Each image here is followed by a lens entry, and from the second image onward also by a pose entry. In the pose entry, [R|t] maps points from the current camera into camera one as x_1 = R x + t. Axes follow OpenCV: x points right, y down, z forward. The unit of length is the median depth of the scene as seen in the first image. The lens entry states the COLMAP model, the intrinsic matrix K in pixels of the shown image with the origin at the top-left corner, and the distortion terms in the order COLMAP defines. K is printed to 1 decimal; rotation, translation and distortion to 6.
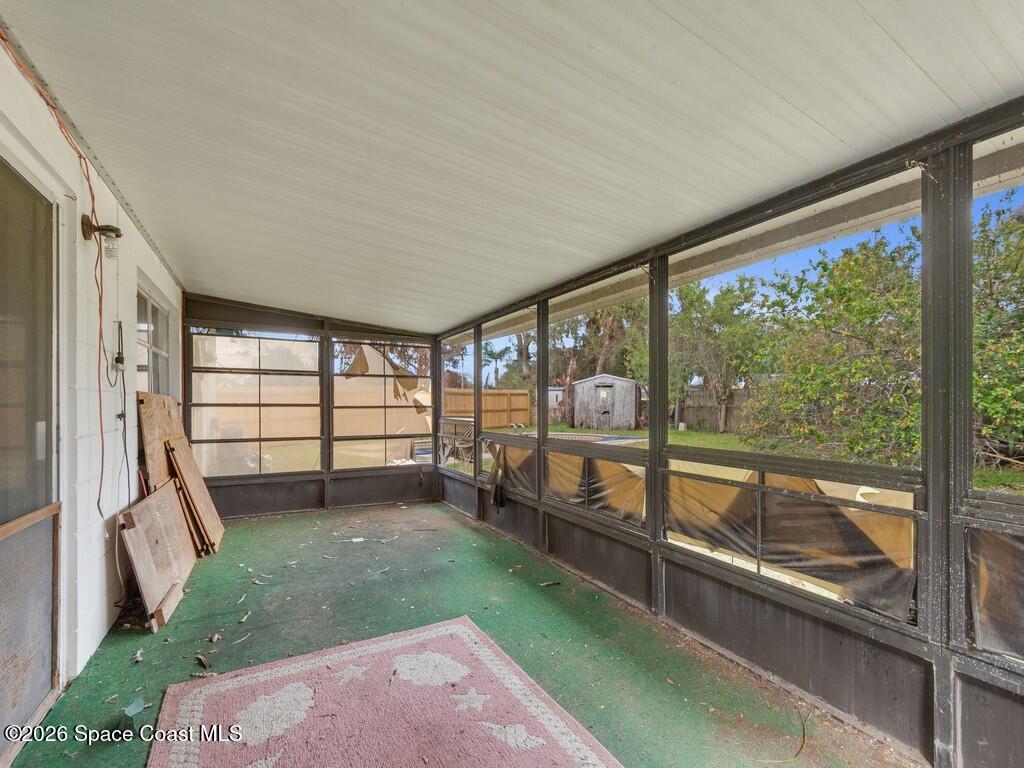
lens RADIAL K [[456.2, 0, 504.8], [0, 456.2, 408.9], [0, 0, 1]] dist [0.009326, -0.002302]
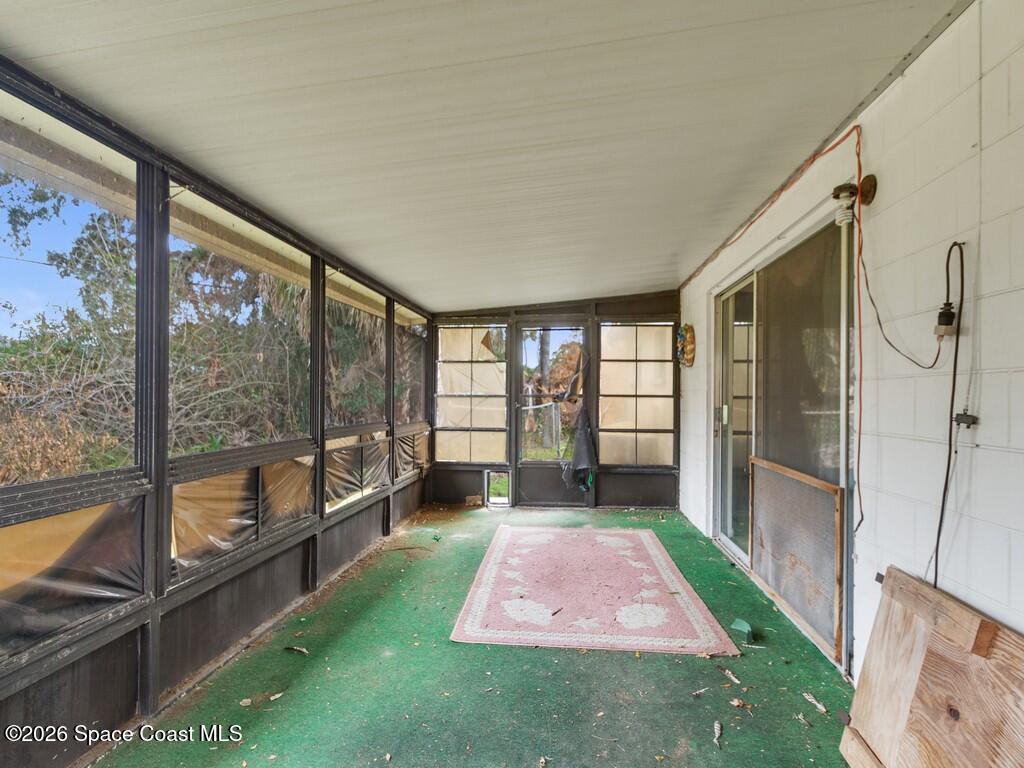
lens RADIAL K [[473.2, 0, 516.0], [0, 473.2, 391.0], [0, 0, 1]] dist [0.017716, -0.004634]
pose [[-0.820547, -0.000543, 0.571578, -0.651812], [-0.003422, 0.999986, -0.003961, -0.011760], [-0.571568, -0.005206, -0.820538, 1.553501]]
